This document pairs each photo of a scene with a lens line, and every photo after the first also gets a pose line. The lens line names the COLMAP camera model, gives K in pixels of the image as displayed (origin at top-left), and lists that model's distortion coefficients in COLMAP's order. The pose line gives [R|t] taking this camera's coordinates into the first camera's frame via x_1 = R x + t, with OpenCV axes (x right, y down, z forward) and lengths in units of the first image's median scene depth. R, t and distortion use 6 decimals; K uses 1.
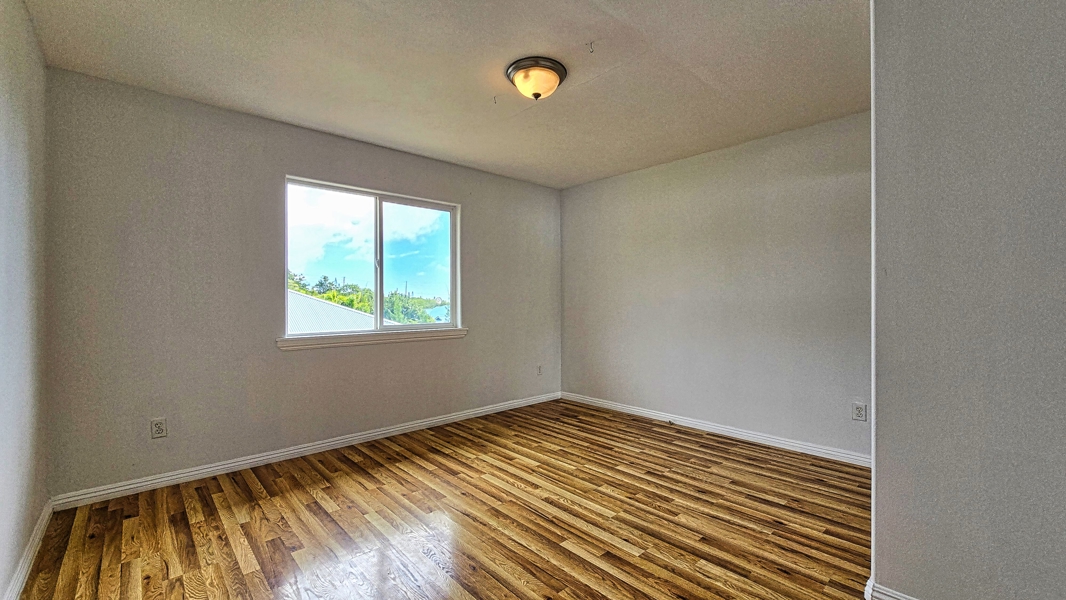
lens RADIAL K [[436.0, 0, 533.3], [0, 436.0, 297.8], [0, 0, 1]] dist [0.003541, 0.000091]
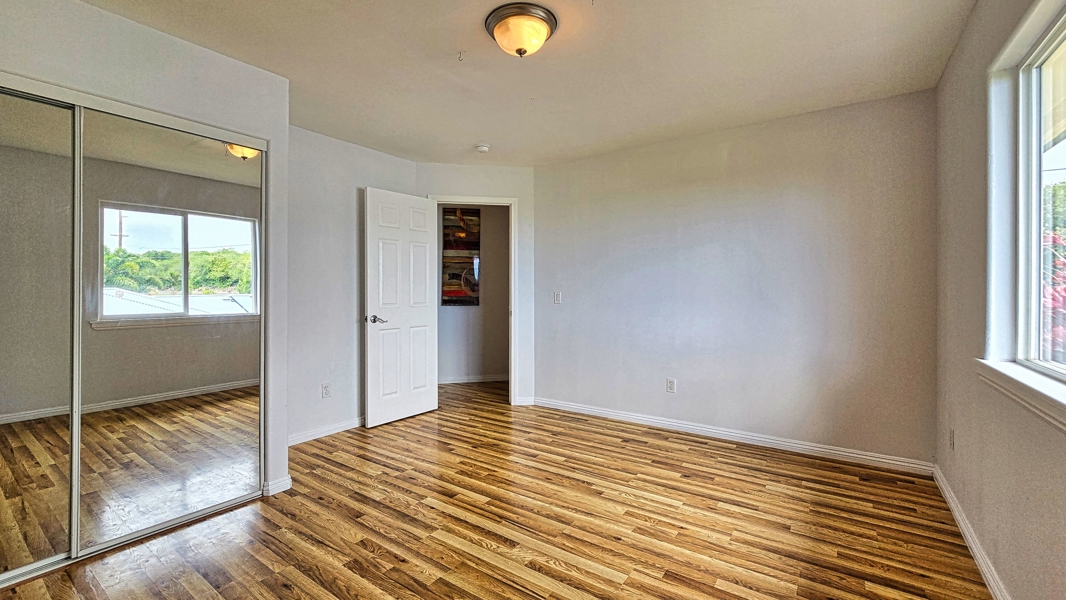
lens RADIAL K [[436.0, 0, 532.8], [0, 436.0, 294.2], [0, 0, 1]] dist [0.003541, 0.000091]
pose [[-0.977540, 0.008076, -0.210593, 0.172186], [0.006785, 0.999953, 0.006854, -0.003751], [0.210639, 0.005271, -0.977550, 1.930676]]
